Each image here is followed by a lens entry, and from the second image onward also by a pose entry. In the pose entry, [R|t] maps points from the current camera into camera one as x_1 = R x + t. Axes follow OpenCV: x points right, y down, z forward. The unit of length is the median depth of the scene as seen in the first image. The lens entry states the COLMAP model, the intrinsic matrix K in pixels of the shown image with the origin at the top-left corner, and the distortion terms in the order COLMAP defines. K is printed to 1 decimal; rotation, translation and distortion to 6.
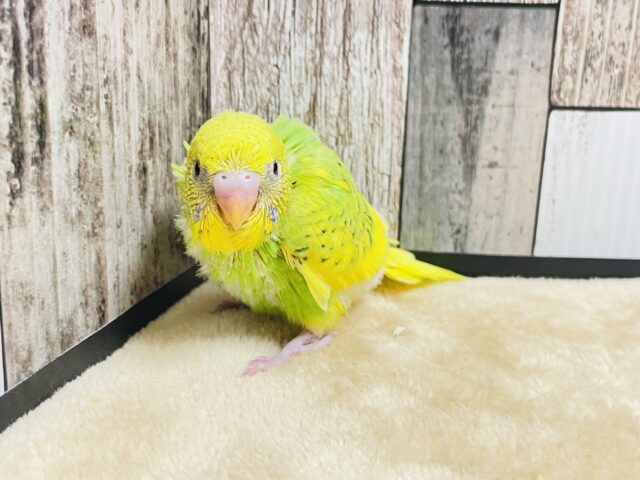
lens RADIAL K [[905.4, 0, 320.0], [0, 905.4, 240.0], [0, 0, 1]] dist [0.151184, -0.510334]
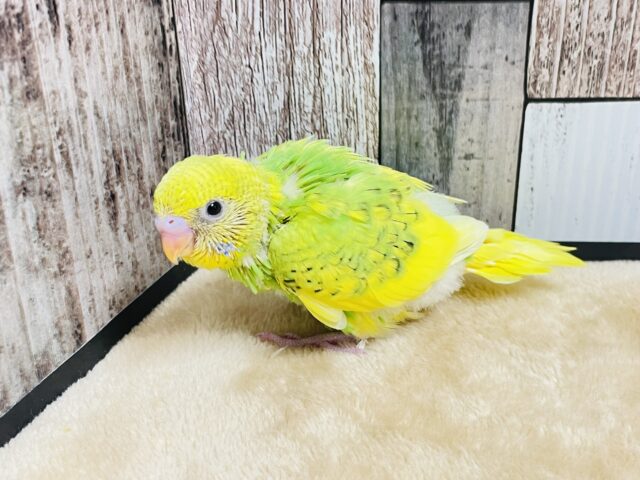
lens RADIAL K [[905.4, 0, 320.0], [0, 905.4, 240.0], [0, 0, 1]] dist [0.151184, -0.510334]
pose [[0.993367, -0.006320, -0.114809, 0.146961], [0.028705, 0.980504, 0.194394, -0.199291], [0.111342, -0.196400, 0.974182, -0.011253]]
